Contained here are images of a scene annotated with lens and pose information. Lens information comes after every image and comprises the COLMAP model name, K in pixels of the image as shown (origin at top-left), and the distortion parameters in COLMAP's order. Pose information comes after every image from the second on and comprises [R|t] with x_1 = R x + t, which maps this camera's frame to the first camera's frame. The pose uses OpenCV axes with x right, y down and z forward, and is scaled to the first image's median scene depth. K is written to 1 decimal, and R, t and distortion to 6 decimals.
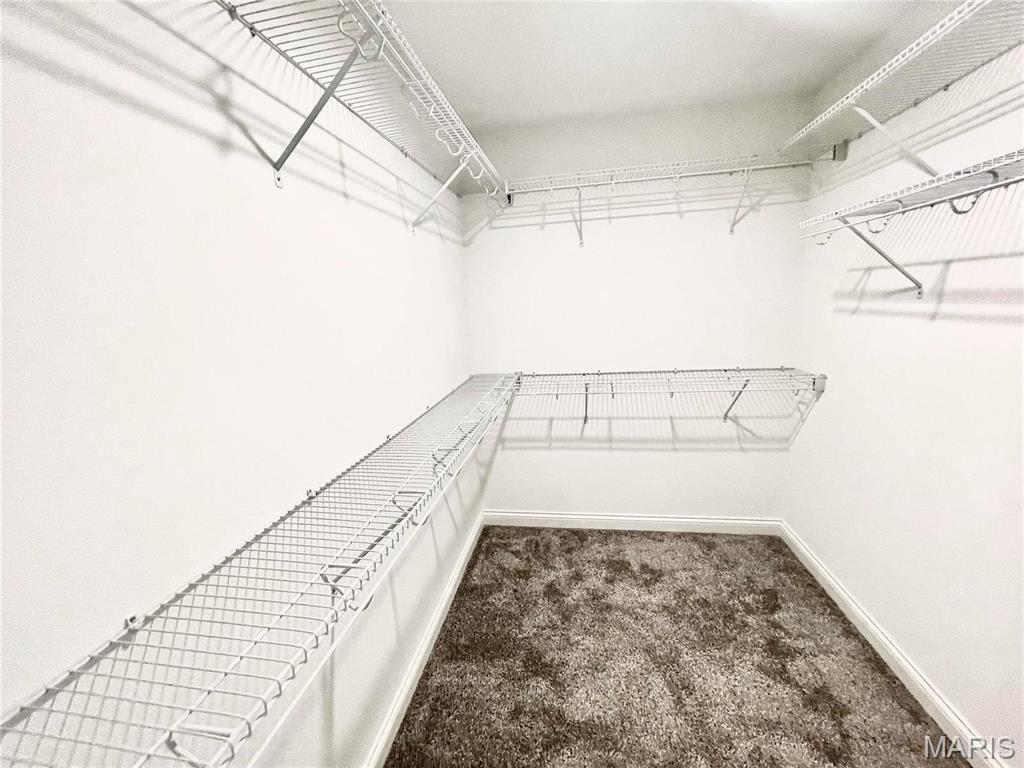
lens RADIAL K [[423.8, 0, 505.9], [0, 423.8, 386.2], [0, 0, 1]] dist [-0.001542, 0.002299]
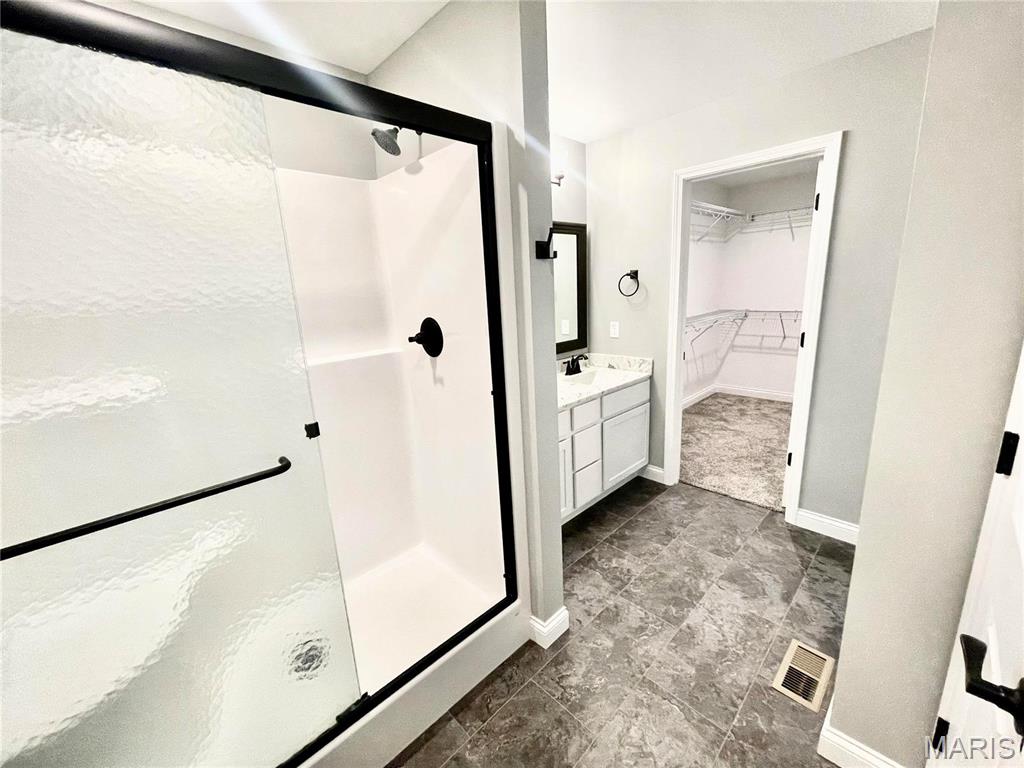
lens RADIAL K [[423.8, 0, 511.1], [0, 423.8, 386.3], [0, 0, 1]] dist [-0.001542, 0.002299]
pose [[0.816533, 0.146478, -0.558406, 0.288405], [-0.100643, 0.988581, 0.112152, 0.208165], [0.568458, -0.035376, 0.821952, -1.213997]]
